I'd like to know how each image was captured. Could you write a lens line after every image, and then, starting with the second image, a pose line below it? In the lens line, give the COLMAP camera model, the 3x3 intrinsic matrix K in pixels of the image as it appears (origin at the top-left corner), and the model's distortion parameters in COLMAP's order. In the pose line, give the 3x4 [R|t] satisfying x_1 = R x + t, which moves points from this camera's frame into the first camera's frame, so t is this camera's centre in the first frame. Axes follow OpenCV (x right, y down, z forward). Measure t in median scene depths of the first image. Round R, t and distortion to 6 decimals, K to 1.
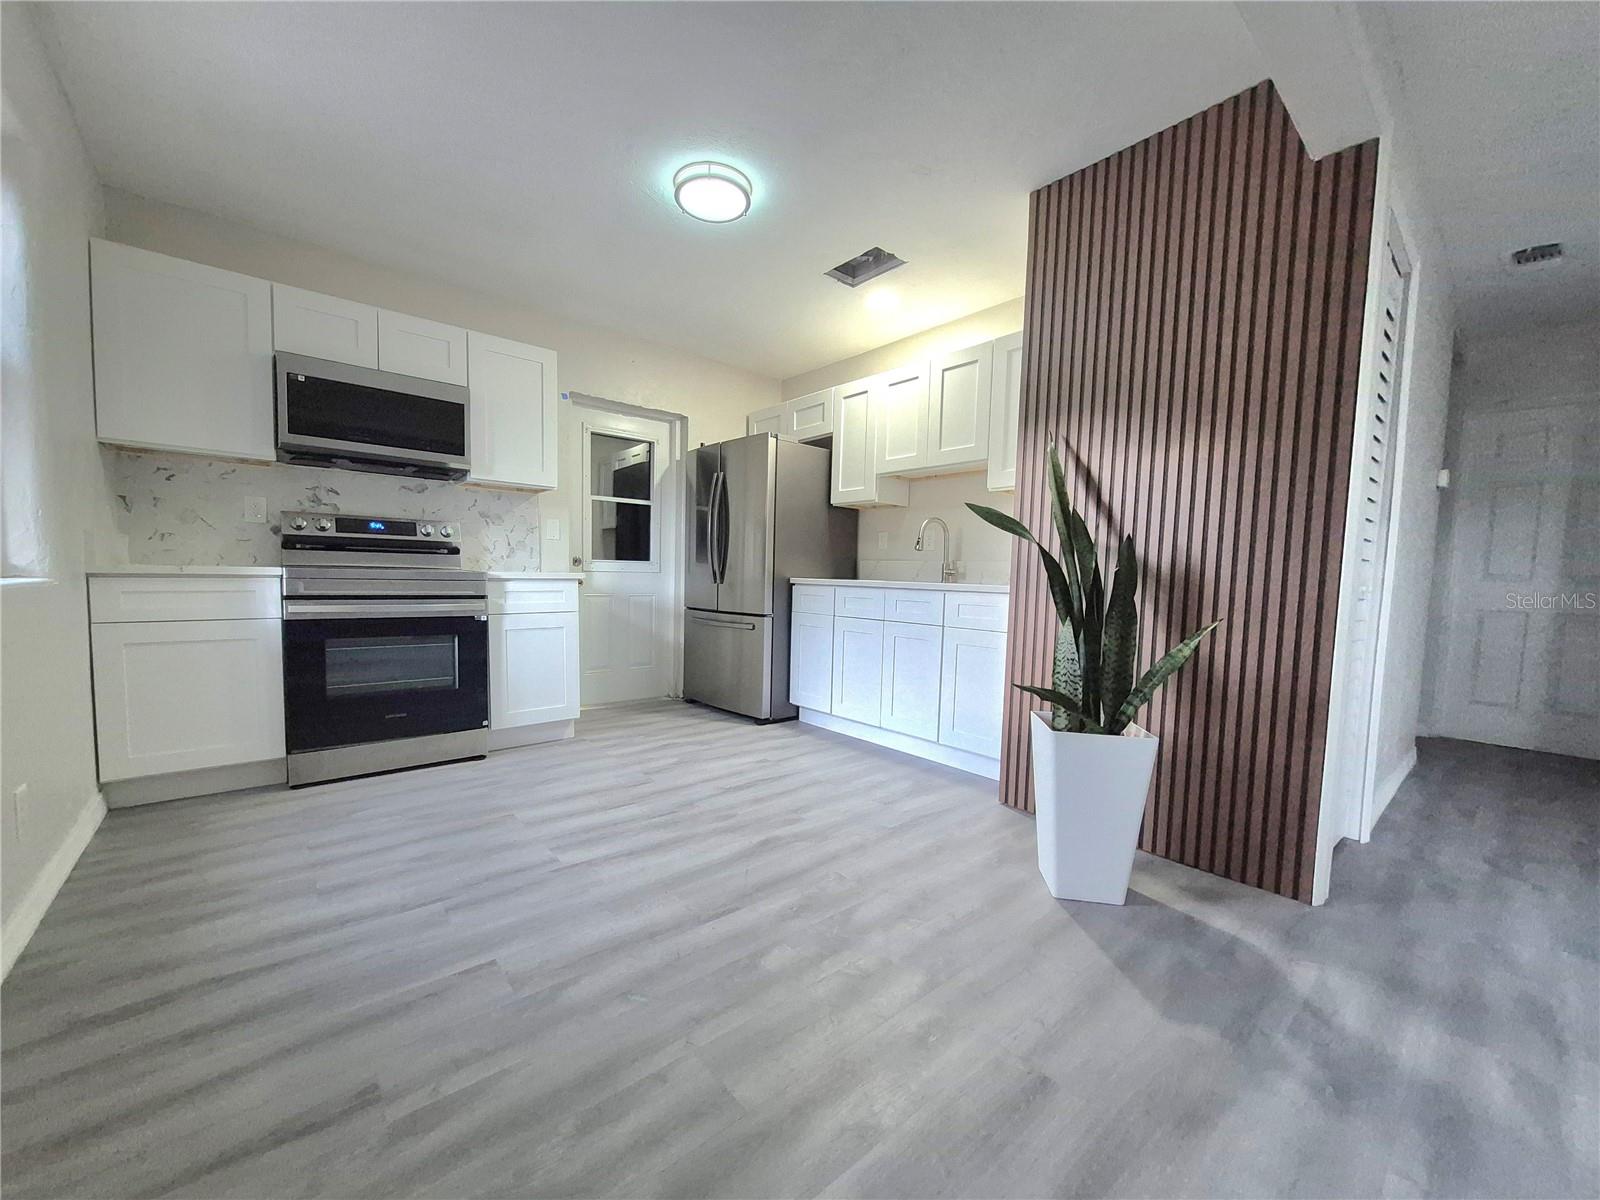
lens RADIAL K [[630.4, 0, 785.1], [0, 630.4, 622.7], [0, 0, 1]] dist [0.001076, -0.000099]
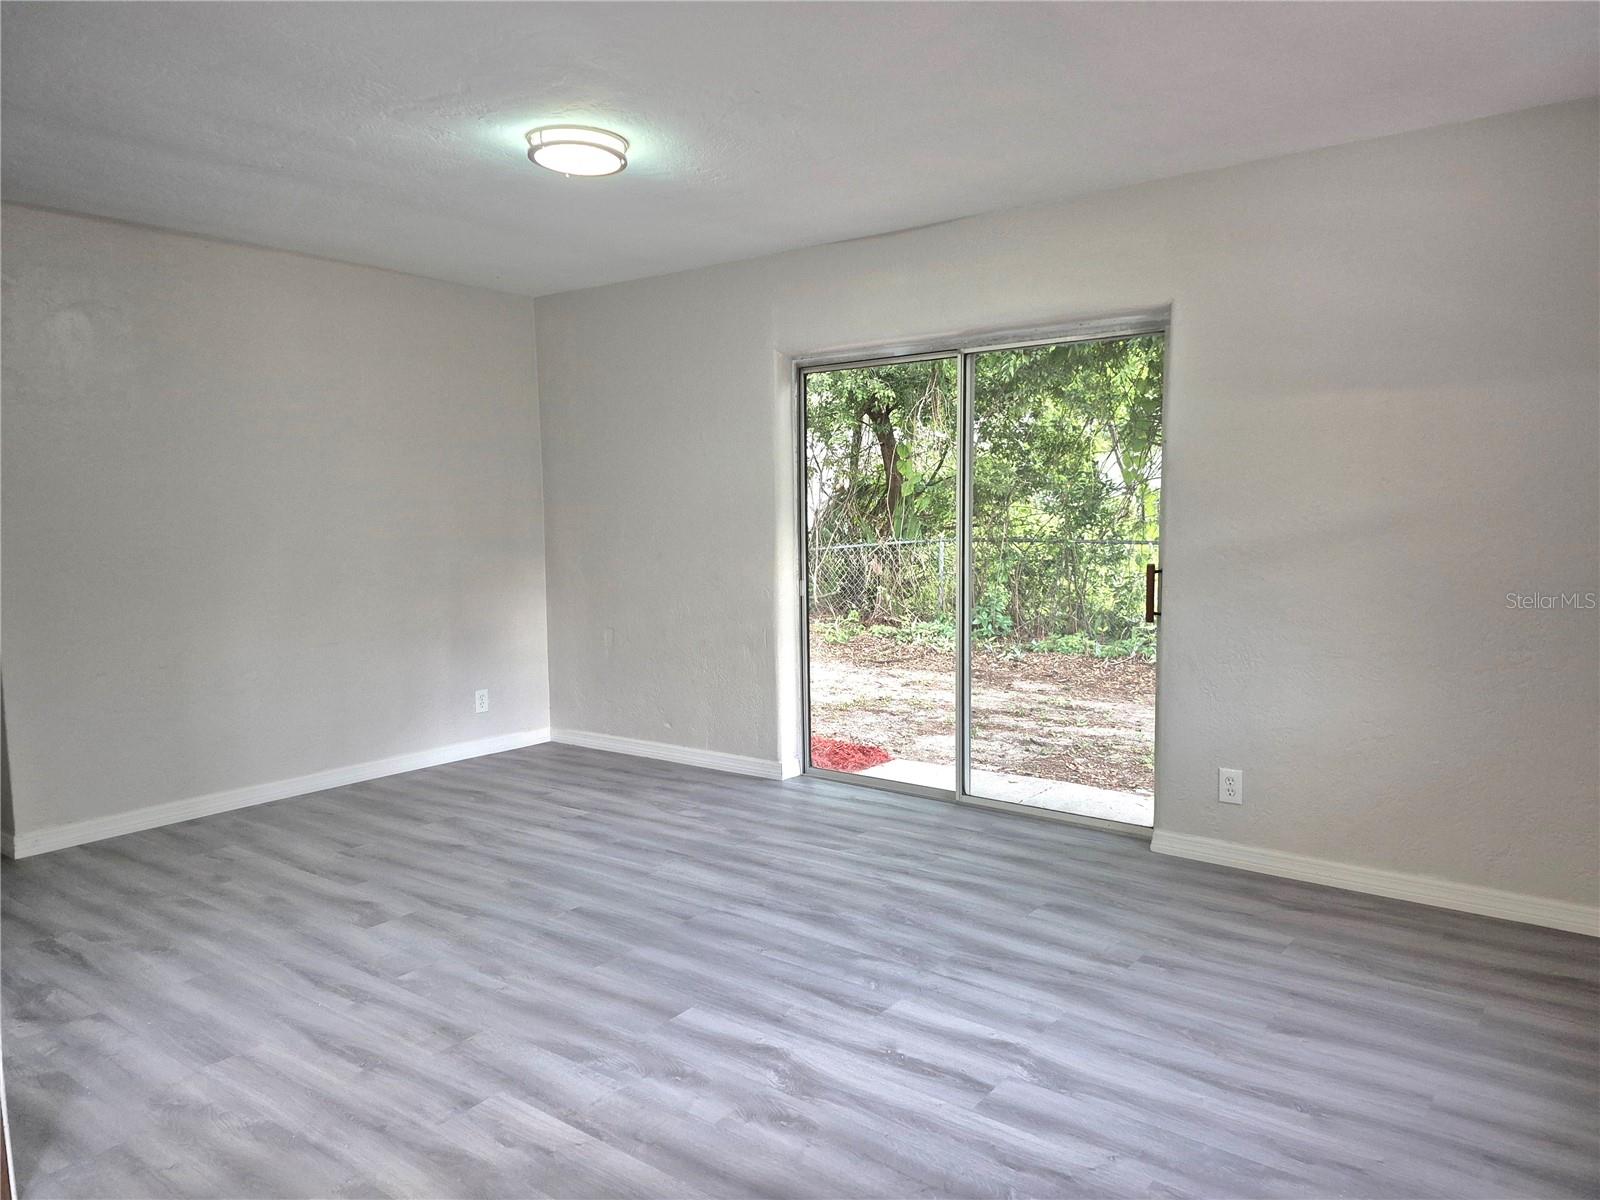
lens RADIAL K [[1096.6, 0, 800.0], [0, 1096.6, 600.0], [0, 0, 1]] dist [0.074845, -0.084880]
pose [[-0.225016, -0.118837, 0.967081, -0.248972], [0.083893, 0.986486, 0.140742, -0.169417], [-0.970737, 0.112800, -0.212005, 0.234624]]
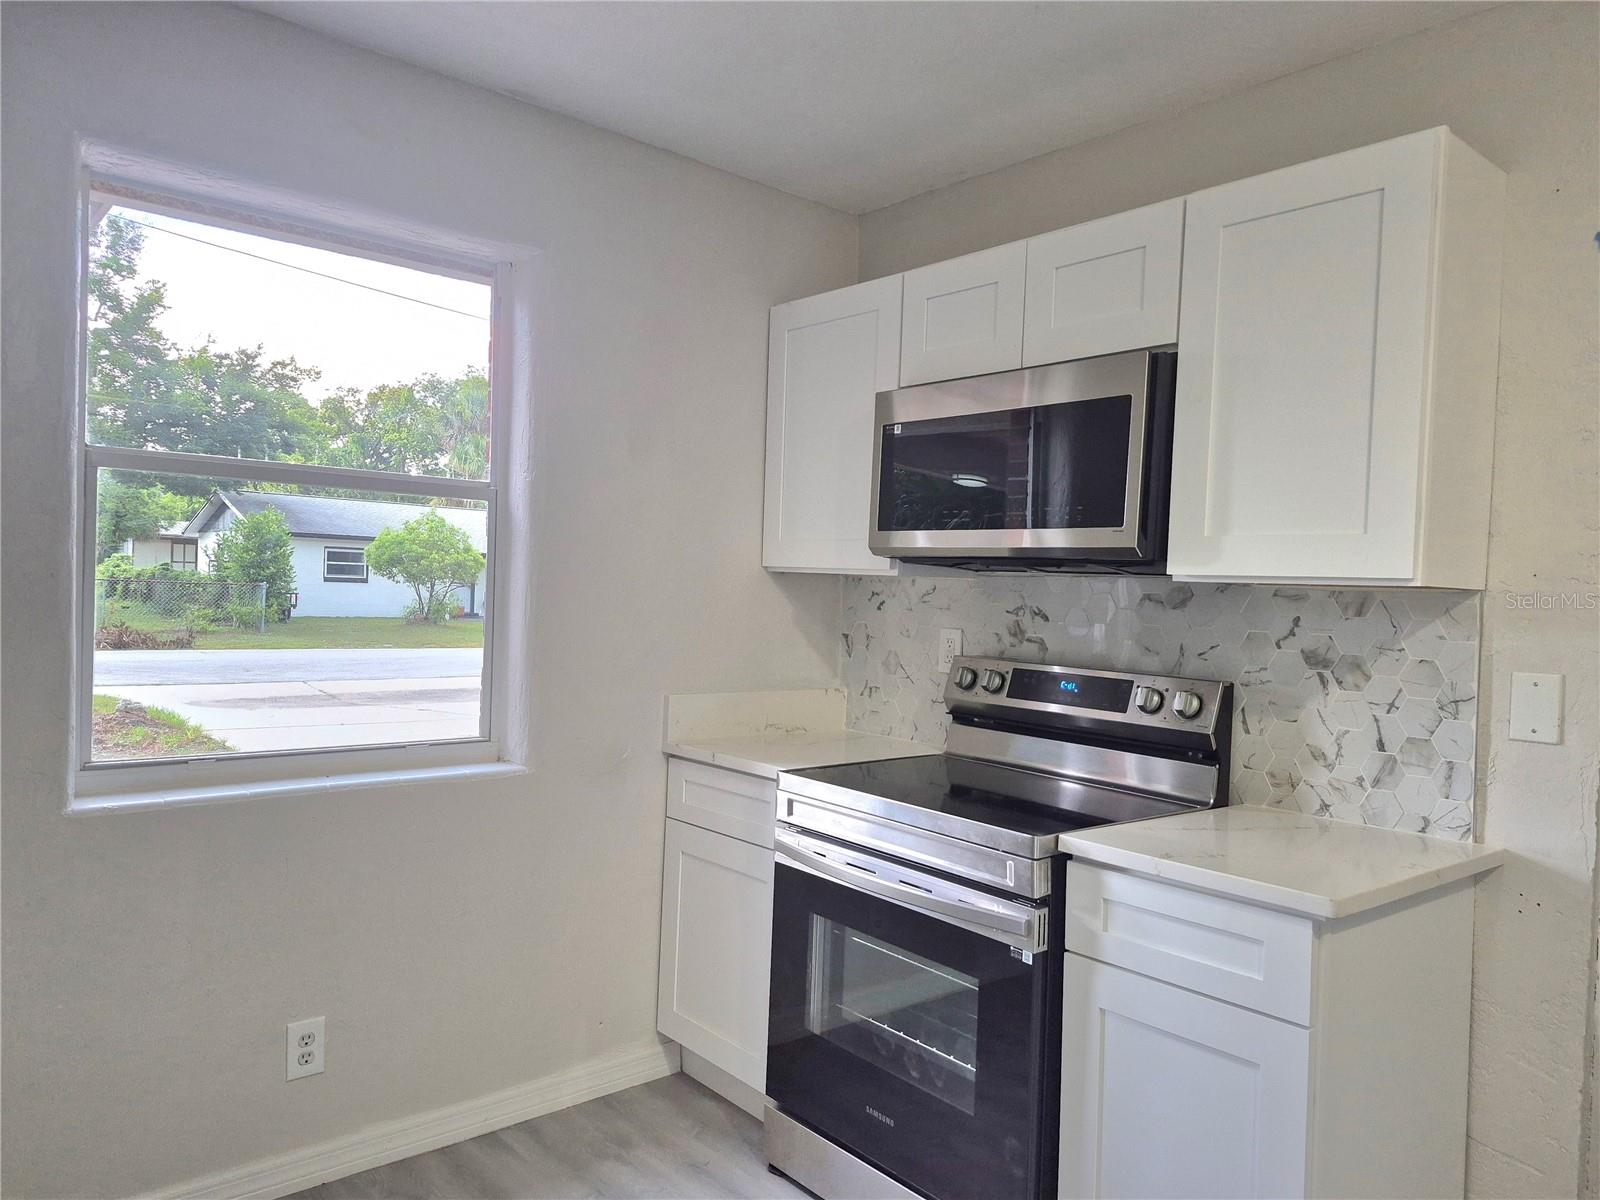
lens RADIAL K [[1096.6, 0, 800.0], [0, 1096.6, 600.0], [0, 0, 1]] dist [0.074845, -0.084880]
pose [[0.003210, -0.009976, -0.999945, 0.183957], [-0.110504, 0.993823, -0.010270, -0.197333], [0.993870, 0.110531, 0.002087, 0.838231]]
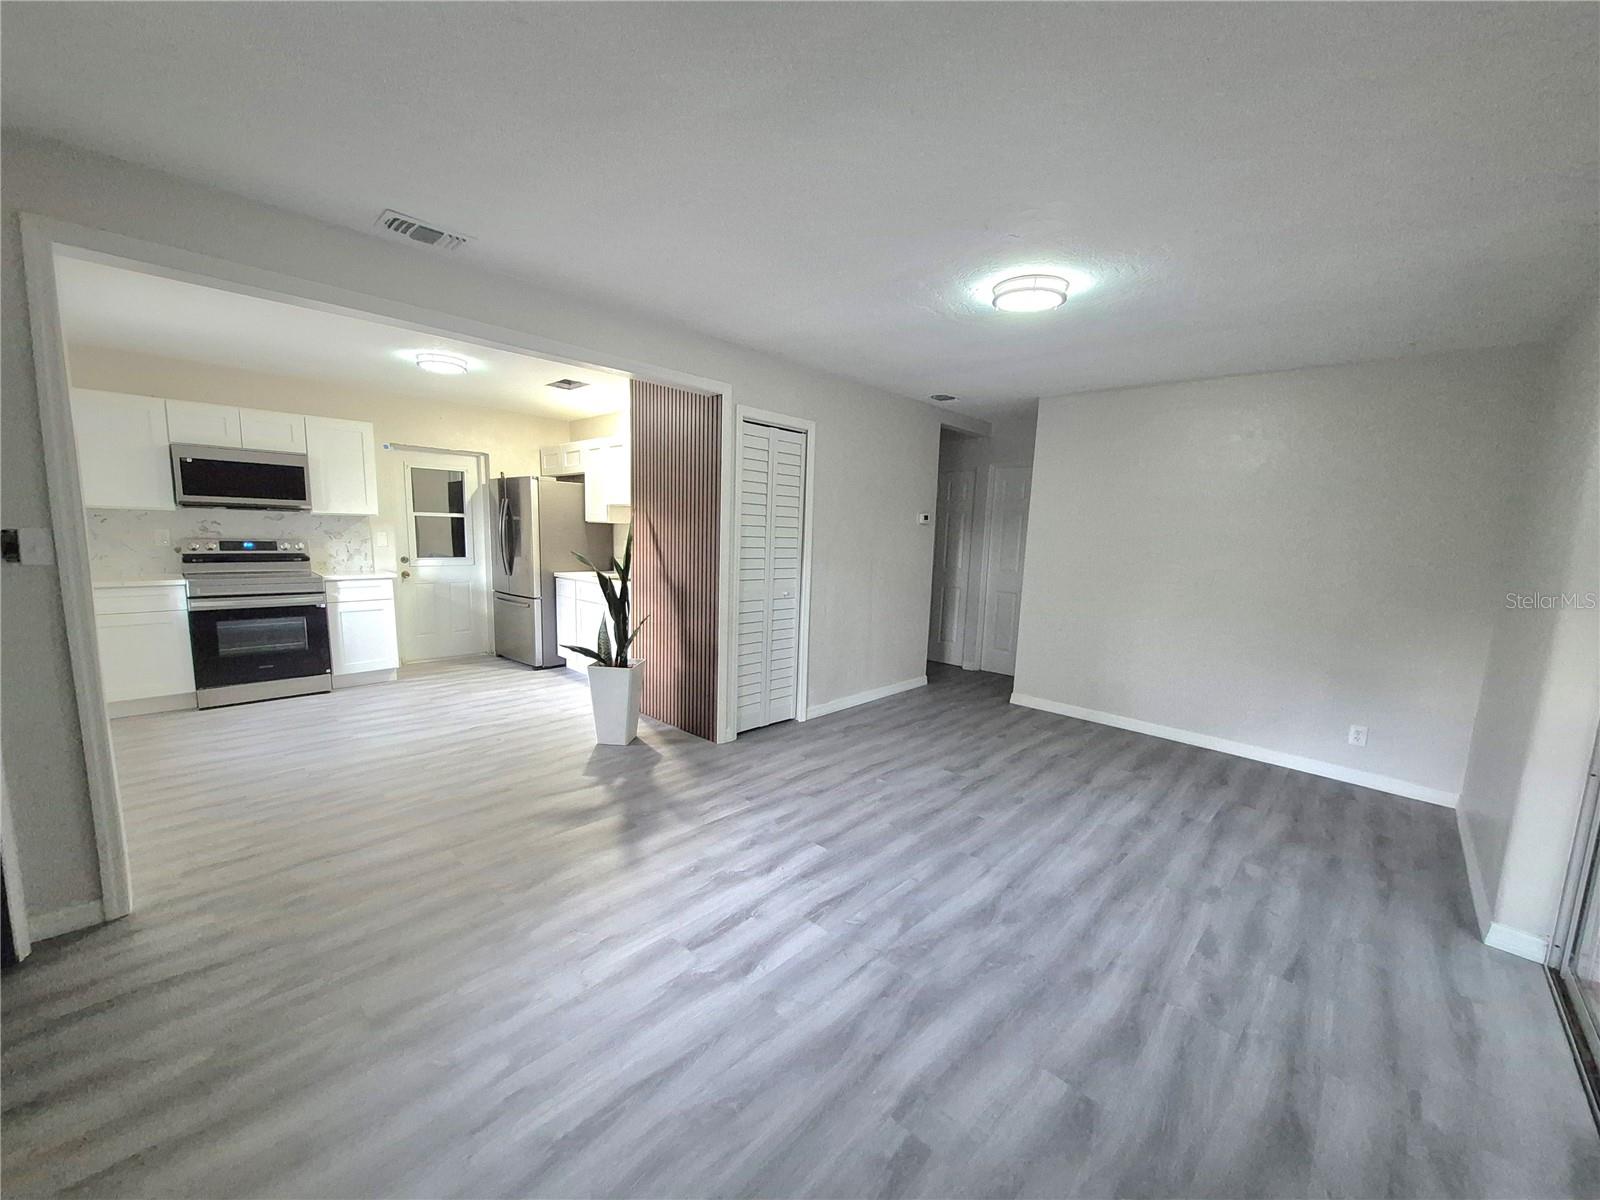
lens RADIAL K [[630.4, 0, 785.1], [0, 630.4, 622.7], [0, 0, 1]] dist [0.001076, -0.000099]
pose [[0.995090, -0.010851, 0.098375, 0.526227], [0.003764, 0.997401, 0.071948, -0.074726], [-0.098900, -0.071225, 0.992545, -0.702427]]
